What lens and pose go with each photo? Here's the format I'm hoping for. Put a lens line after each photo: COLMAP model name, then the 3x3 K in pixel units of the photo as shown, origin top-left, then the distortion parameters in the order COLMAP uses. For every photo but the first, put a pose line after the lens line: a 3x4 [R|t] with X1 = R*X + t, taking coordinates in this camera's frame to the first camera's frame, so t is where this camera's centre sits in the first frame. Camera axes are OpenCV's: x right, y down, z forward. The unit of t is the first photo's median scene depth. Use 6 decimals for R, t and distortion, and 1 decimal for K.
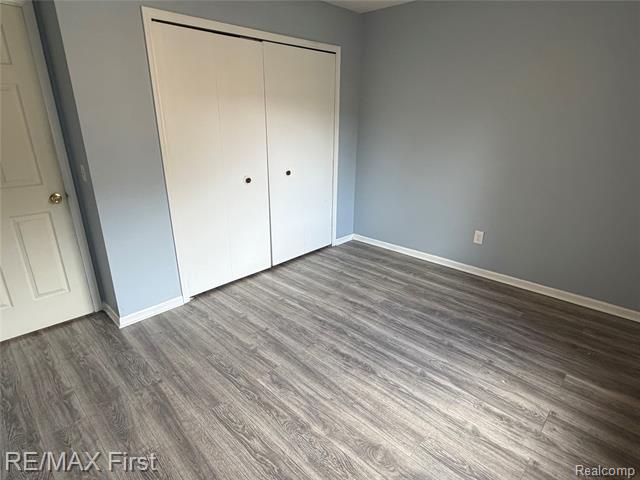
lens RADIAL K [[350.7, 0, 317.3], [0, 350.7, 238.0], [0, 0, 1]] dist [-0.000458, 0.000391]
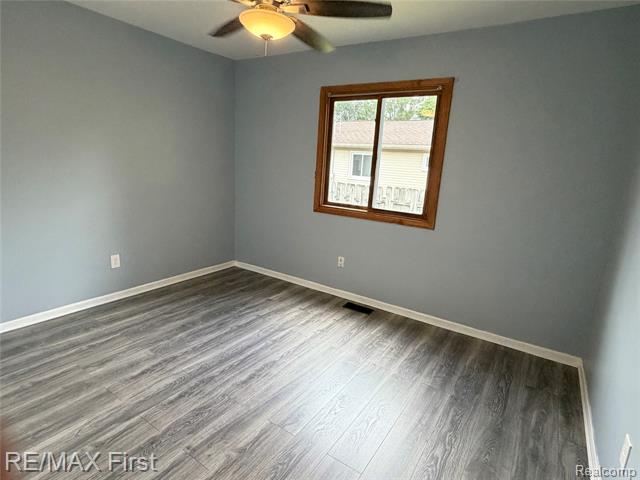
lens RADIAL K [[350.7, 0, 318.6], [0, 350.7, 241.6], [0, 0, 1]] dist [-0.000458, 0.000391]
pose [[-0.184324, -0.233429, 0.954744, -0.688694], [0.262293, 0.924477, 0.276668, -0.212008], [-0.947221, 0.301419, -0.109176, 0.665255]]
